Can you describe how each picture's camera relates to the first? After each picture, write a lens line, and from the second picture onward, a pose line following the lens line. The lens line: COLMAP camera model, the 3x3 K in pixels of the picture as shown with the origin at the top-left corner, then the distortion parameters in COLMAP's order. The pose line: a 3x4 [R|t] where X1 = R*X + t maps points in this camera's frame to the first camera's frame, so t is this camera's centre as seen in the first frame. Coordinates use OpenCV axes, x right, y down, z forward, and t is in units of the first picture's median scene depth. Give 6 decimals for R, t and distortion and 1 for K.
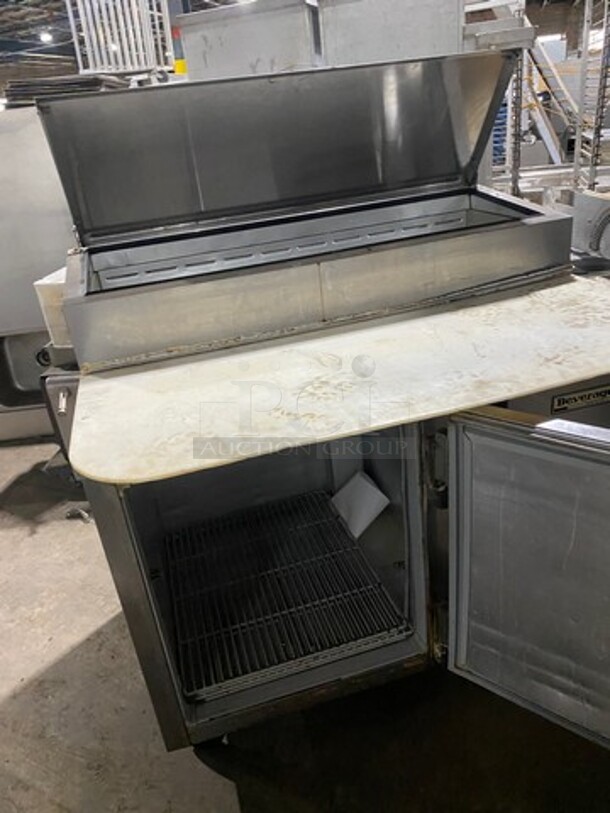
lens RADIAL K [[615.1, 0, 299.6], [0, 615.1, 409.5], [0, 0, 1]] dist [0.038174, -0.023920]
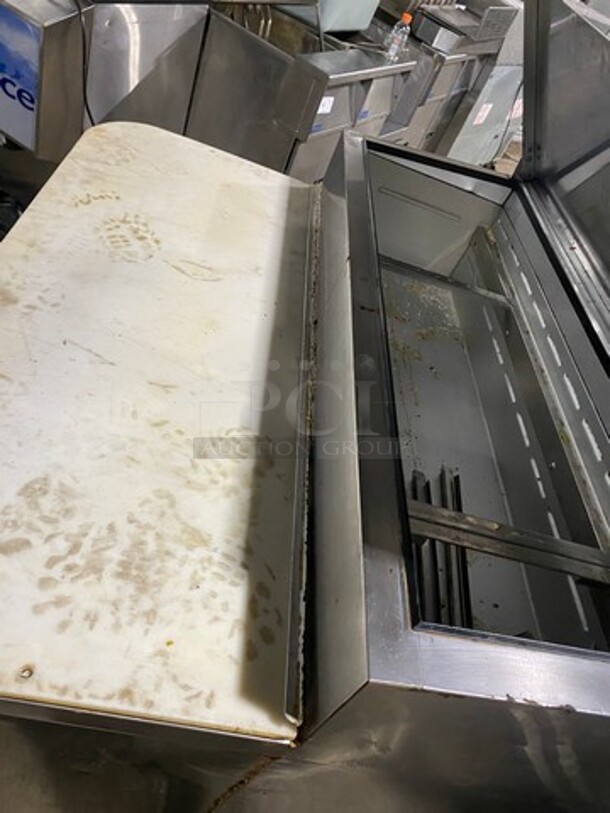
lens RADIAL K [[615.1, 0, 302.9], [0, 615.1, 405.2], [0, 0, 1]] dist [0.038174, -0.023920]
pose [[-0.320051, 0.657742, -0.681867, 0.621739], [-0.665446, 0.356223, 0.655962, -0.591799], [0.674350, 0.663688, 0.323682, 0.840375]]
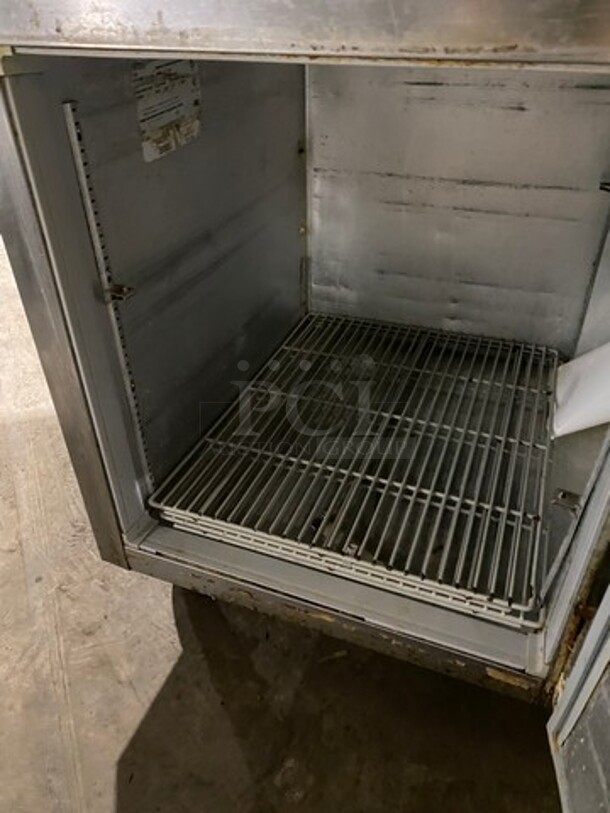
lens RADIAL K [[615.1, 0, 309.1], [0, 615.1, 405.8], [0, 0, 1]] dist [0.038174, -0.023920]
pose [[0.802278, 0.428822, -0.415285, 0.178120], [-0.326404, 0.897595, 0.296284, 0.120663], [0.499811, -0.102152, 0.860090, 0.534726]]
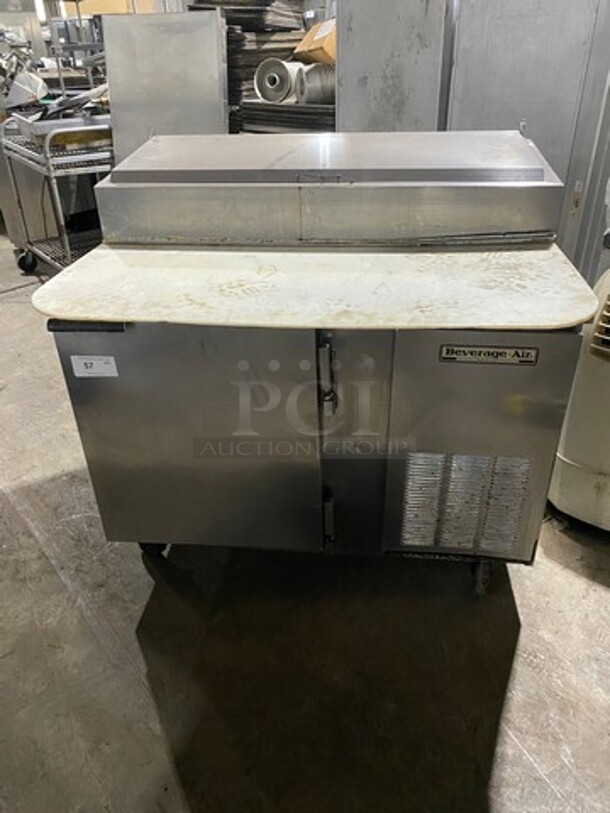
lens RADIAL K [[615.1, 0, 309.5], [0, 615.1, 389.0], [0, 0, 1]] dist [0.038174, -0.023920]
pose [[0.924903, 0.260501, -0.276937, 0.457648], [-0.233438, 0.964019, 0.127179, -0.026245], [0.300103, -0.052980, 0.952434, -0.107721]]
